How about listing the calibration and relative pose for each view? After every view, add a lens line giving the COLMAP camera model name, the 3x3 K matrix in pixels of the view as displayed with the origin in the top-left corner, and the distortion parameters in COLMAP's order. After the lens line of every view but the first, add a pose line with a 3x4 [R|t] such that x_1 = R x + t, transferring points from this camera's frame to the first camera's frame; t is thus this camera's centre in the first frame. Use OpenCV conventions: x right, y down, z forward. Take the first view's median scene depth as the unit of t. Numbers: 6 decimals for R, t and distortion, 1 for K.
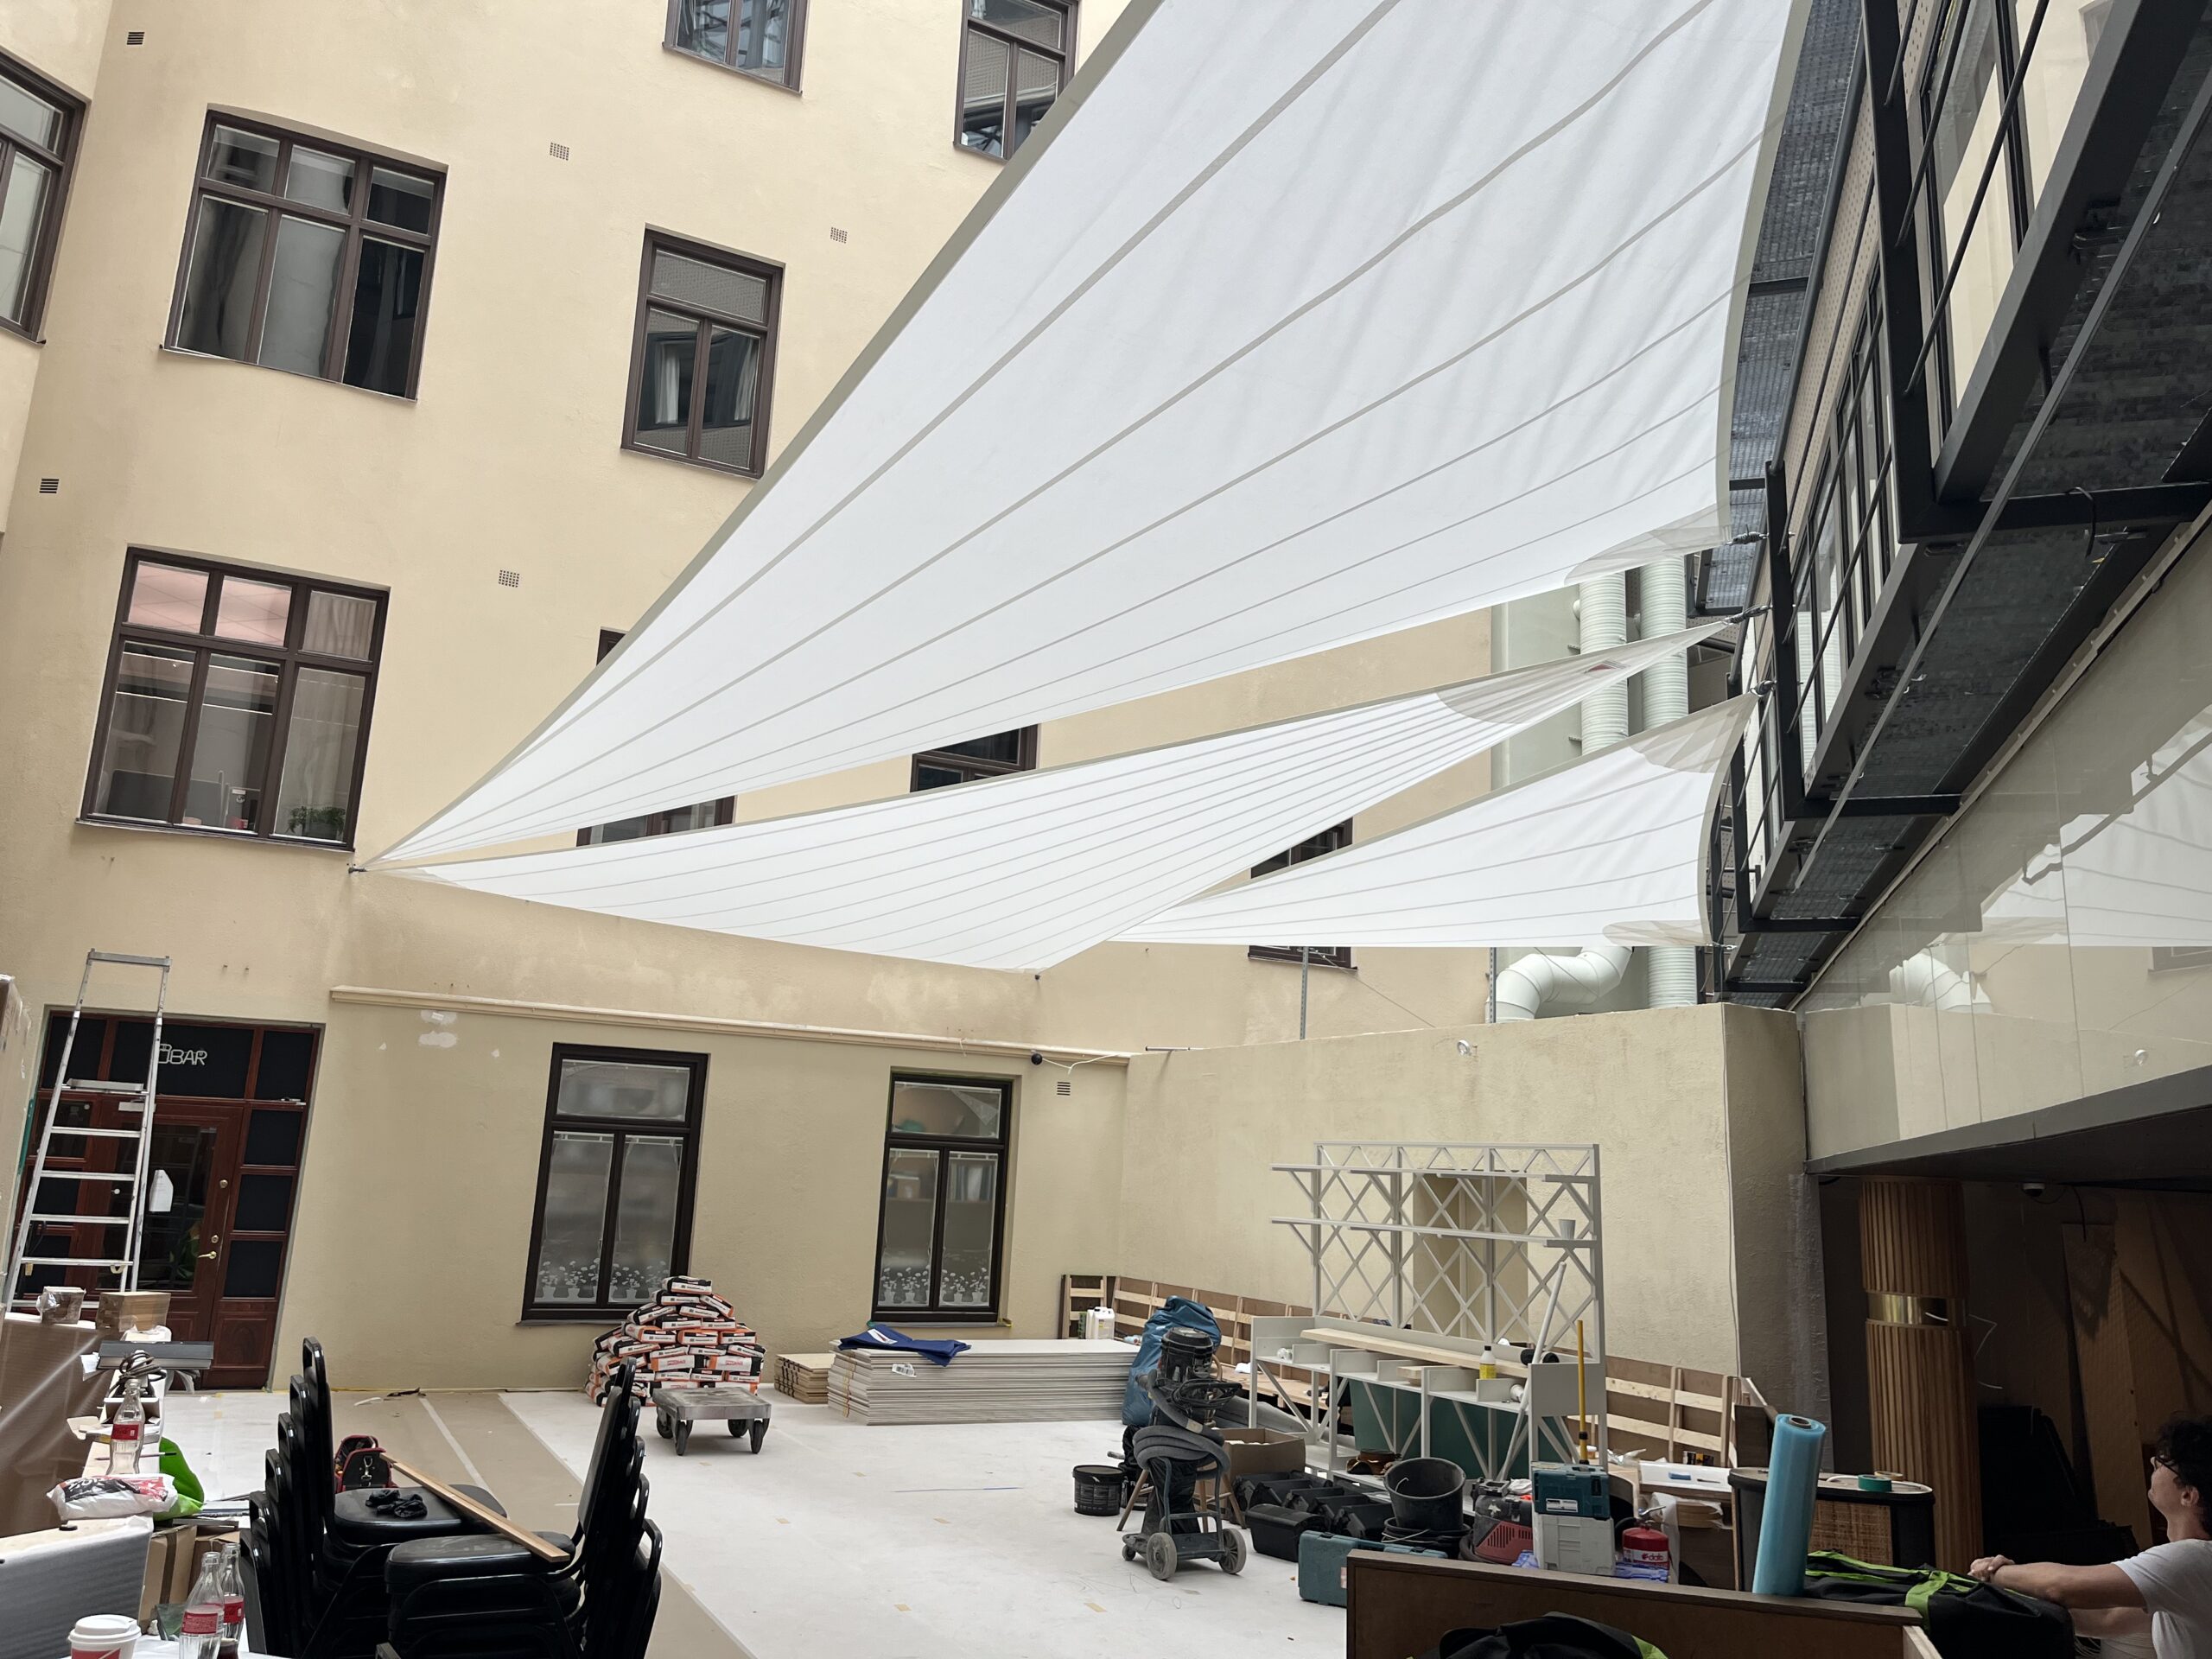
lens RADIAL K [[1684.8, 0, 1098.0], [0, 1684.8, 811.7], [0, 0, 1]] dist [0.011059, -0.007516]
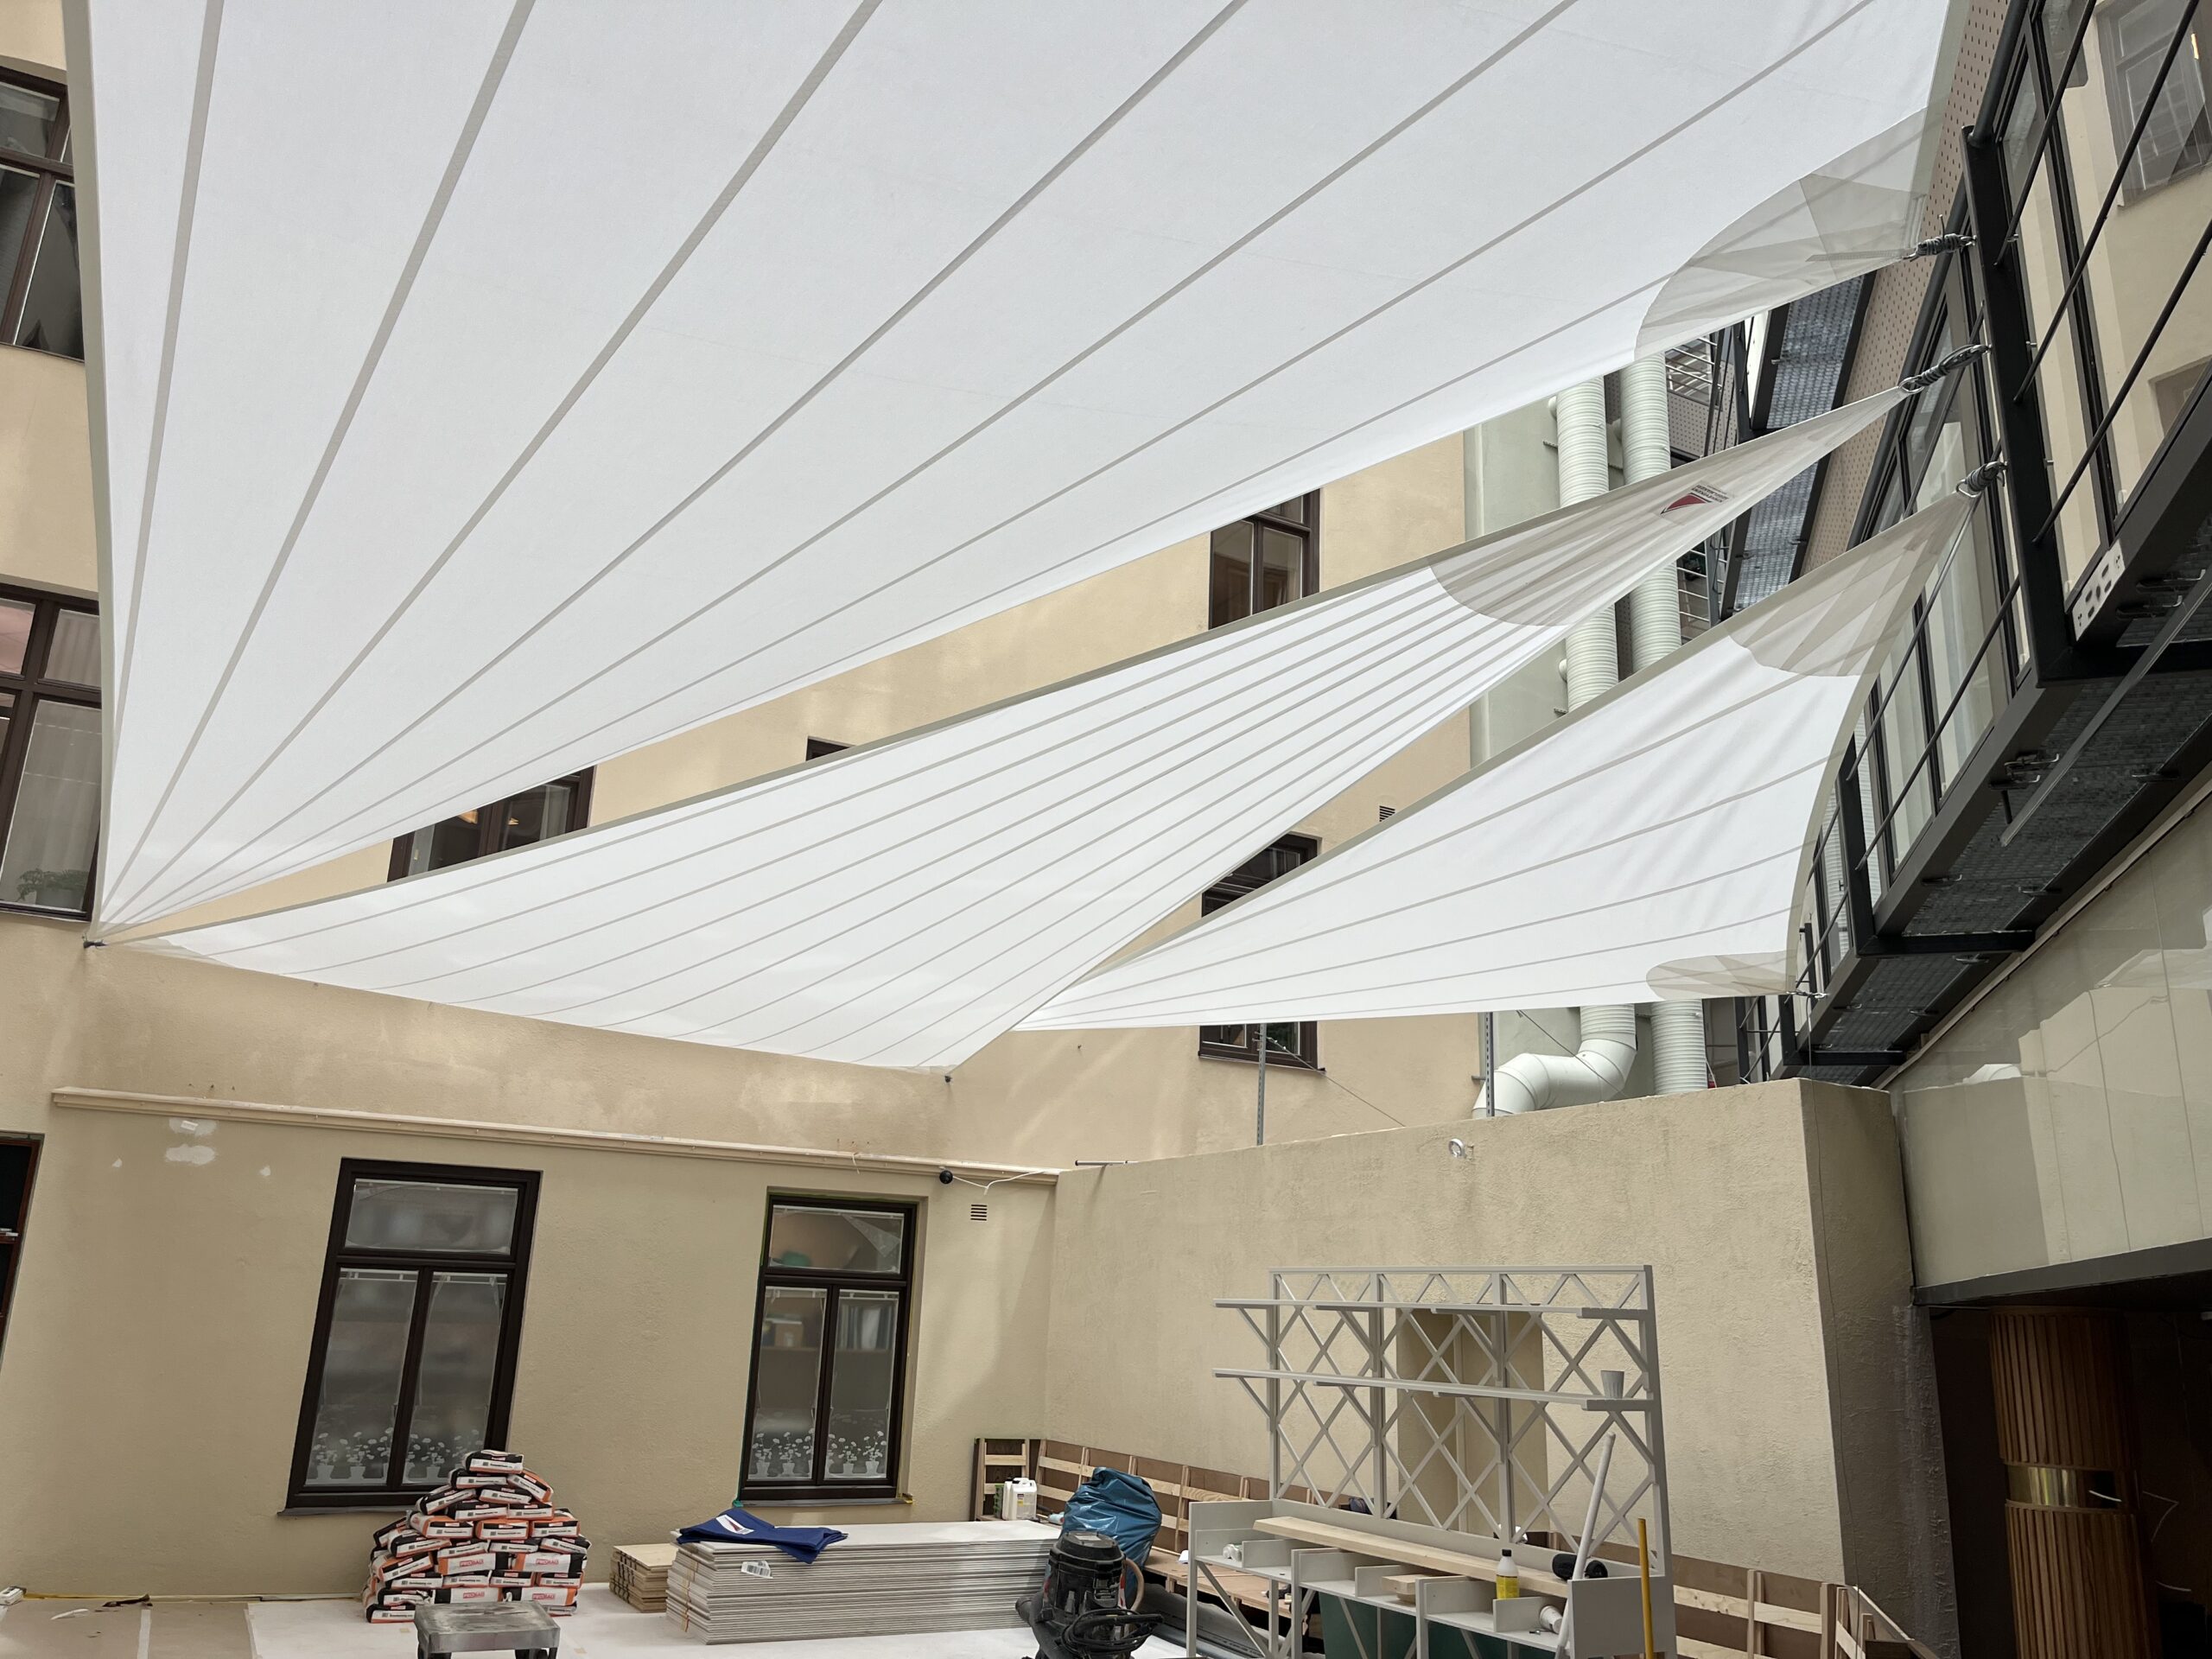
lens RADIAL K [[1706.9, 0, 1106.0], [0, 1706.9, 829.5], [0, 0, 1]] dist [0.008563, 0.008835]
pose [[0.999665, -0.002852, 0.025735, 0.027392], [0.004534, 0.997840, -0.065536, 0.037124], [-0.025493, 0.065631, 0.997518, 0.168115]]
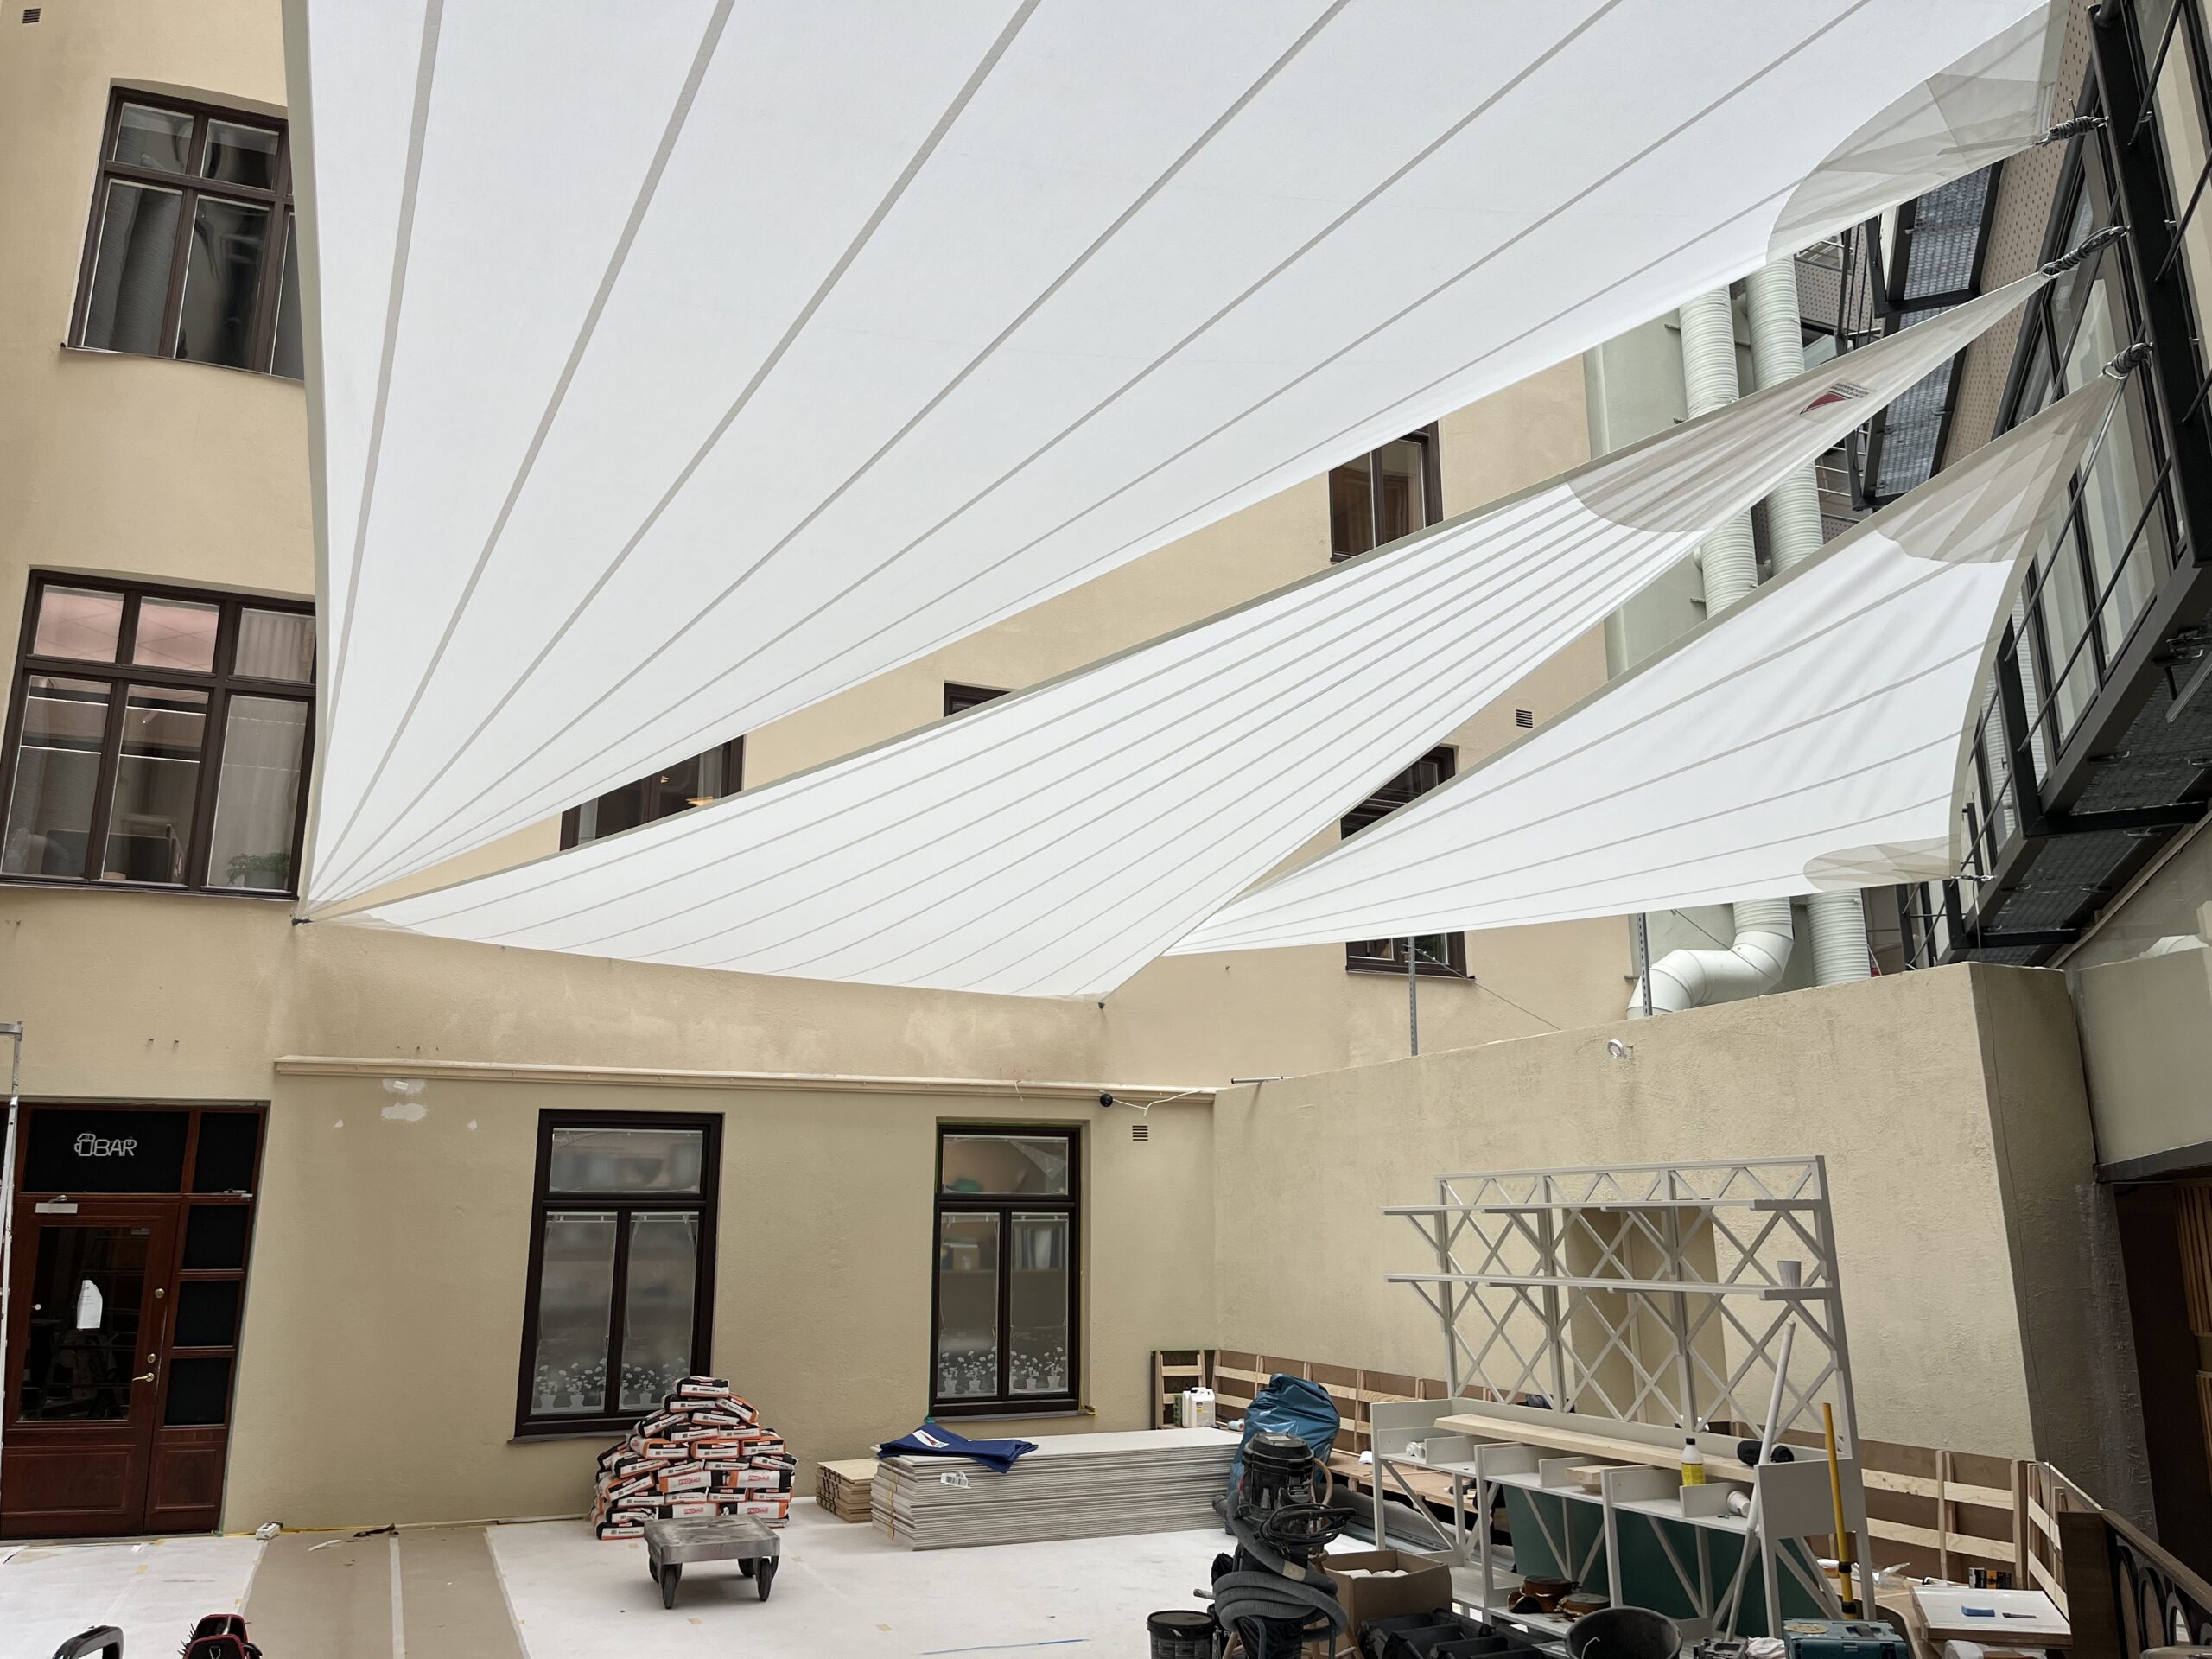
lens RADIAL K [[1699.0, 0, 1086.9], [0, 1699.0, 819.7], [0, 0, 1]] dist [0.039871, -0.063817]
pose [[0.995962, -0.064783, -0.062158, 0.021408], [0.063051, 0.997576, -0.029446, 0.034954], [0.063915, 0.025408, 0.997632, 0.154179]]
